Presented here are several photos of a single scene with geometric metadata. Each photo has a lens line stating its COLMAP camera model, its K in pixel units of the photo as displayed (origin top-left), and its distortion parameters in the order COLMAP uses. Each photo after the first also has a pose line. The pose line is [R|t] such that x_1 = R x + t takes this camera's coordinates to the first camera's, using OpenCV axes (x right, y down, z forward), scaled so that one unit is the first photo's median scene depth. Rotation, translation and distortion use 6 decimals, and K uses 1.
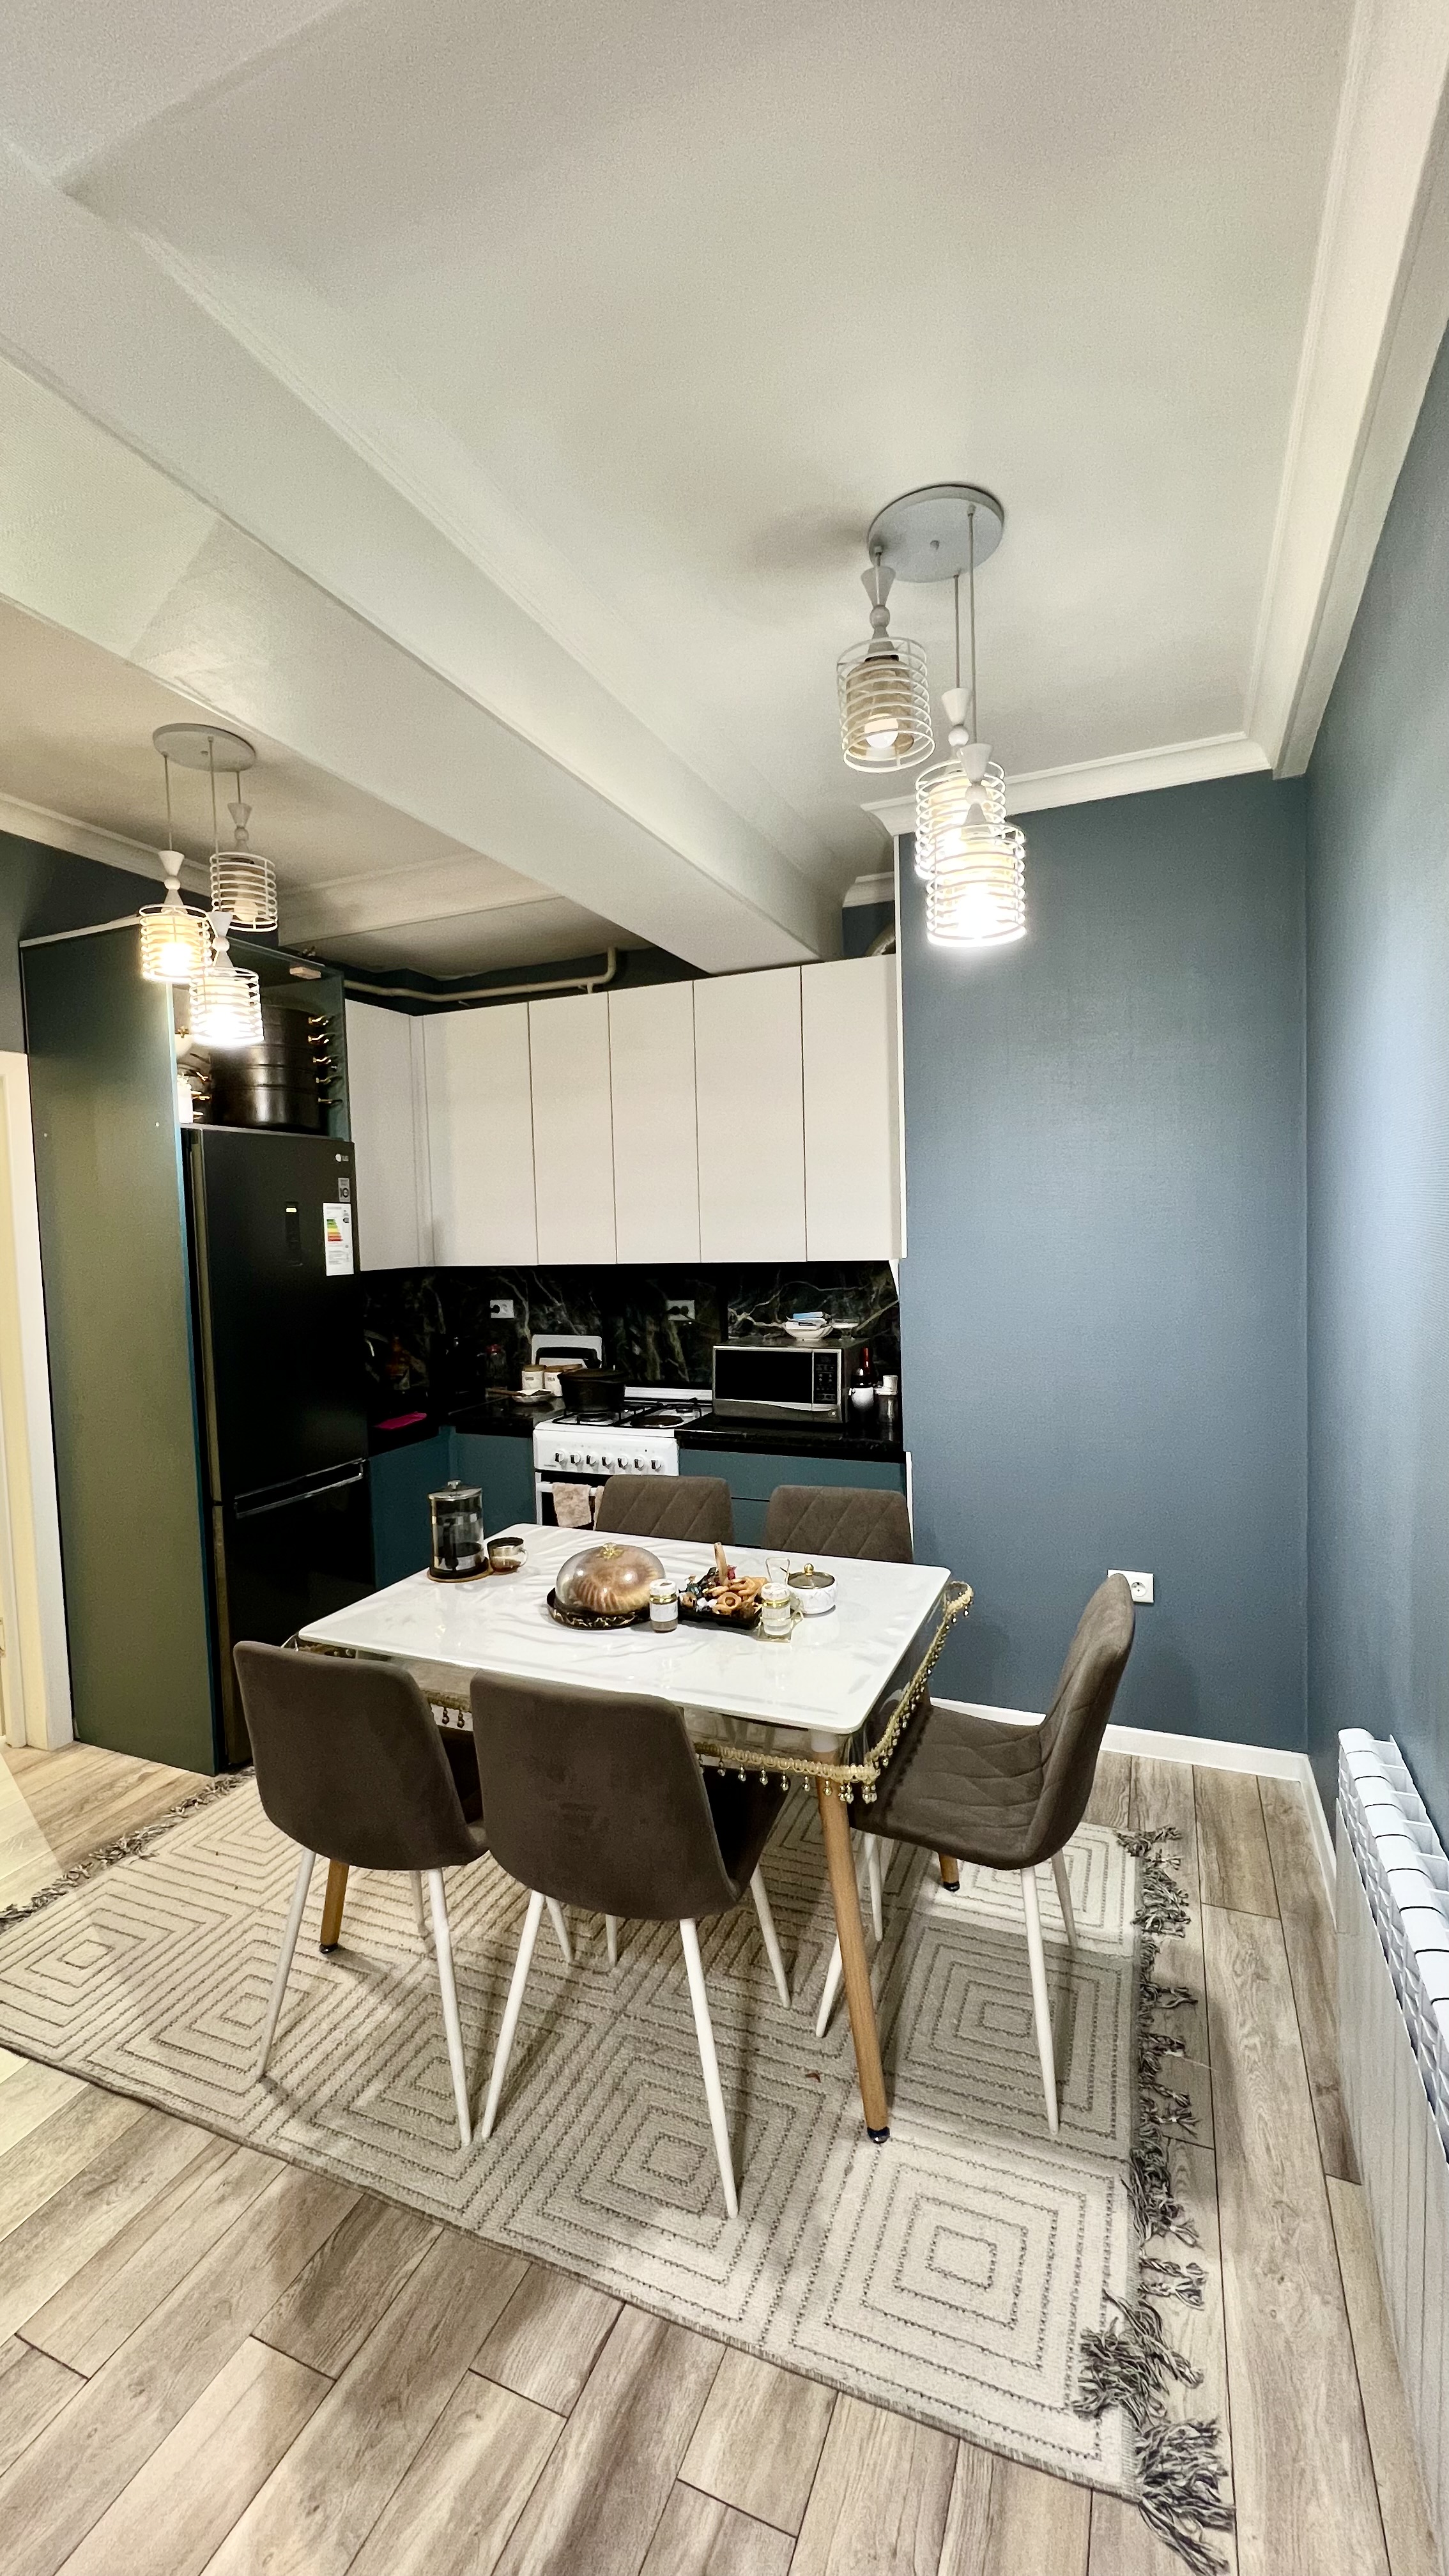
lens RADIAL K [[1029.6, 0, 724.5], [0, 1029.6, 1288.0], [0, 0, 1]] dist [0.016710, 0.000145]
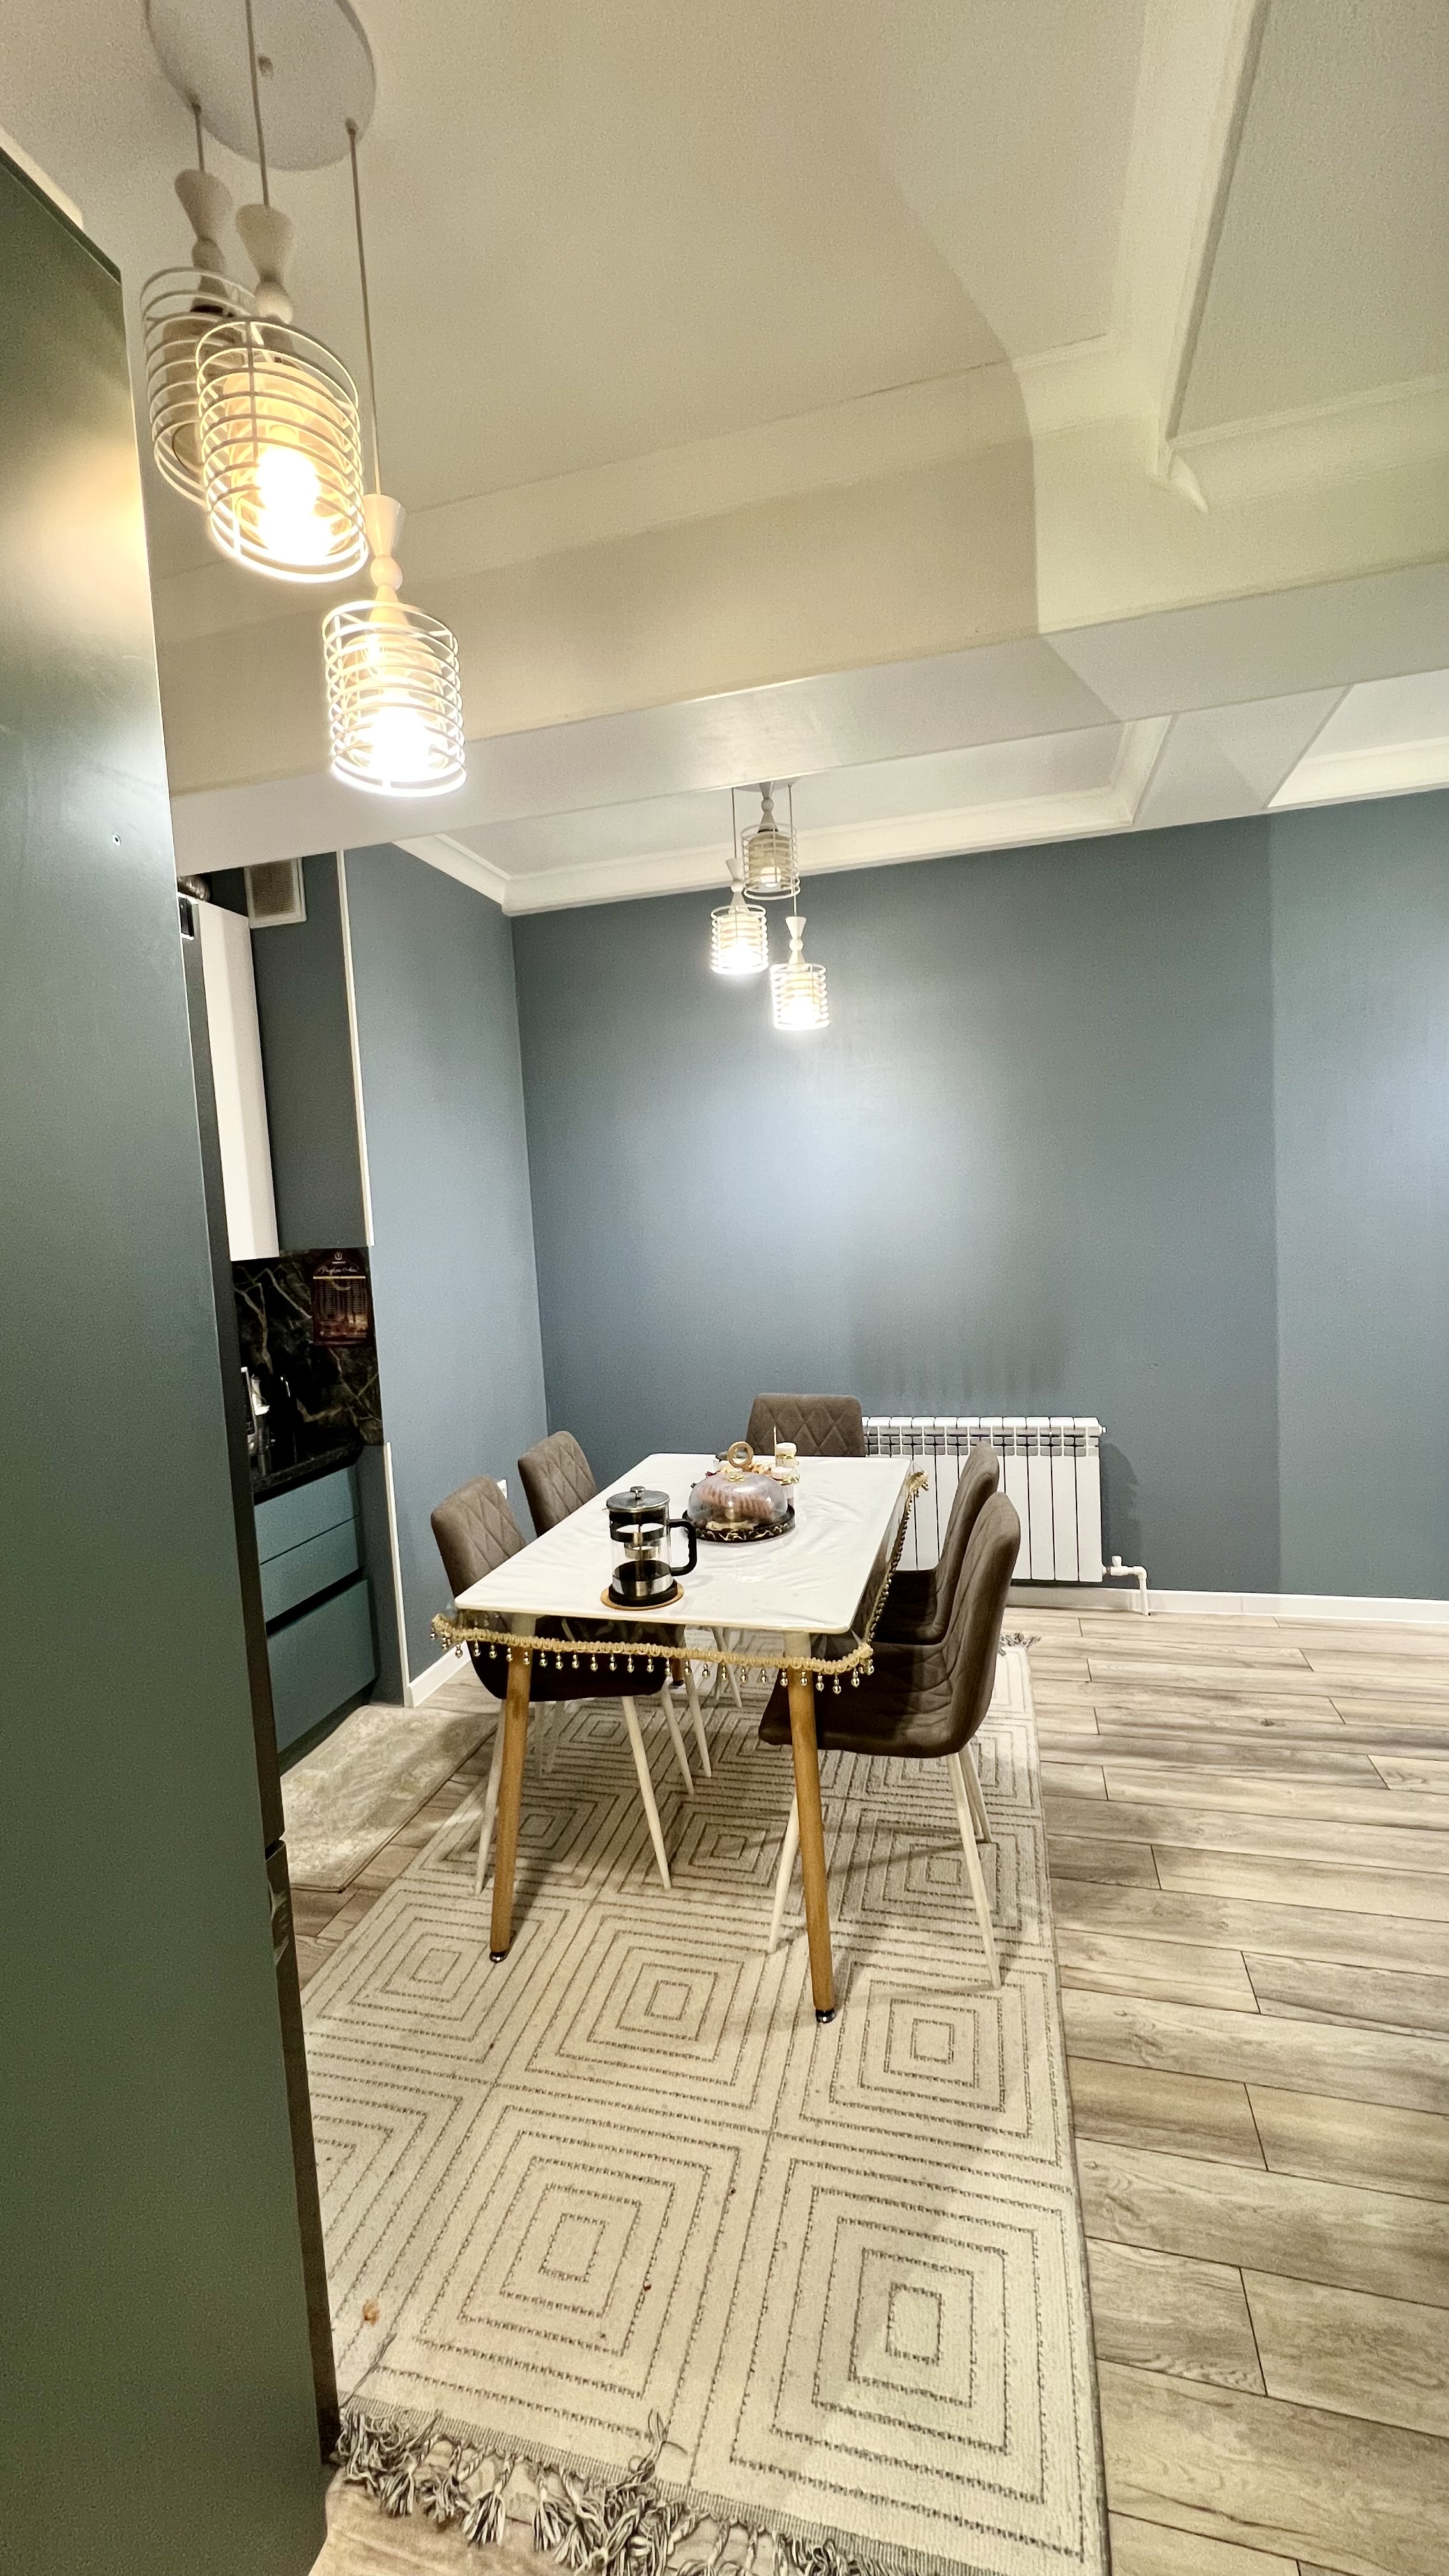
lens RADIAL K [[1028.9, 0, 730.3], [0, 1028.9, 1286.1], [0, 0, 1]] dist [-0.000218, 0.000311]
pose [[-0.149455, -0.018970, 0.988586, -1.469107], [0.117720, 0.992363, 0.036839, 0.013171], [-0.981736, 0.121883, -0.146081, 1.400587]]
